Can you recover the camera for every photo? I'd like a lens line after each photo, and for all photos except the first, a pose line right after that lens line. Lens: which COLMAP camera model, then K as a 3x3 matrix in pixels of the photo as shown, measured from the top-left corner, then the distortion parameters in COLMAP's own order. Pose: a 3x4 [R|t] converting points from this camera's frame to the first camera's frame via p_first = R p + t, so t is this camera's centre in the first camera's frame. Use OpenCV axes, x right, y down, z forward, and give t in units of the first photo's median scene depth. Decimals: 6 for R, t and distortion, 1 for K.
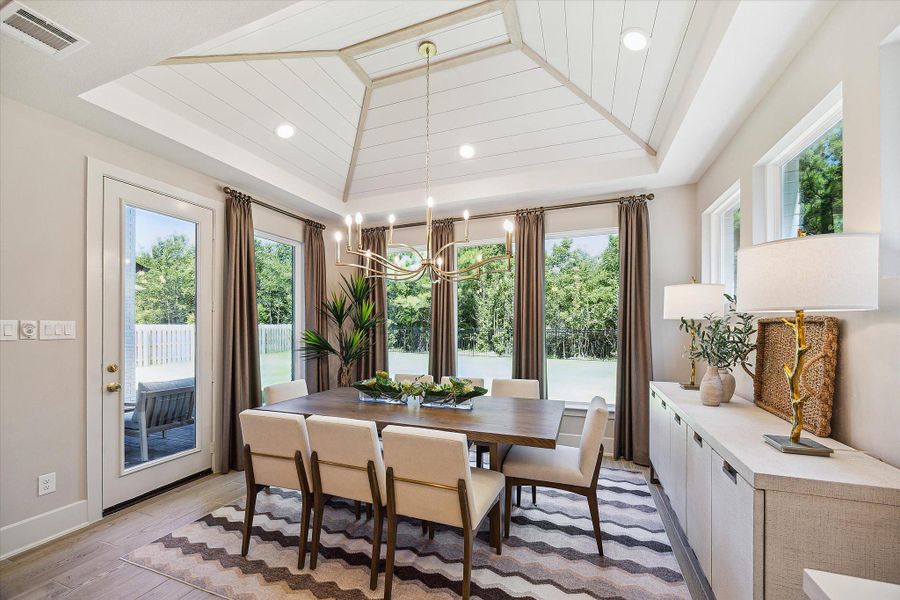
lens RADIAL K [[369.9, 0, 429.6], [0, 369.9, 321.6], [0, 0, 1]] dist [-0.000048, -0.000419]
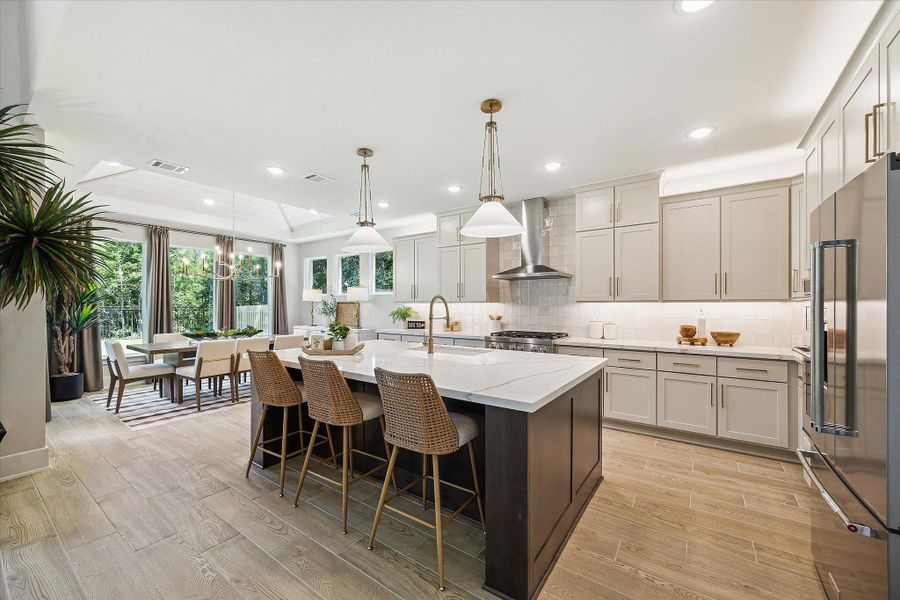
lens RADIAL K [[369.9, 0, 452.6], [0, 369.9, 302.5], [0, 0, 1]] dist [-0.000048, -0.000419]
pose [[0.263970, 0.018353, 0.964356, -1.604985], [-0.003526, 0.999831, -0.018063, 0.044921], [-0.964524, 0.001367, 0.263990, -0.688326]]
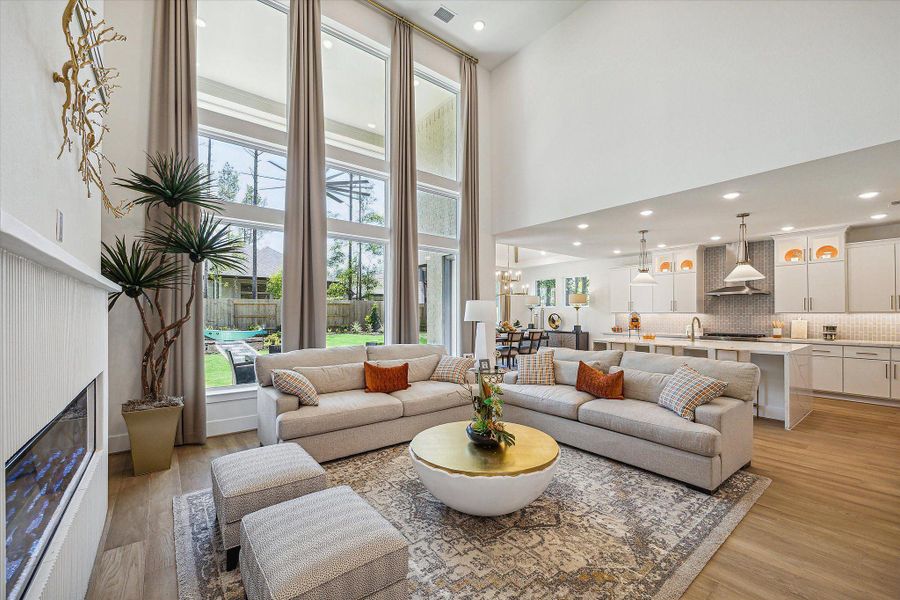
lens RADIAL K [[369.9, 0, 451.1], [0, 369.9, 313.2], [0, 0, 1]] dist [-0.000048, -0.000419]
pose [[0.516809, 0.004586, 0.856088, -2.945553], [-0.002293, 0.999989, -0.003972, 0.029682], [-0.856098, 0.000090, 0.516814, -0.266222]]
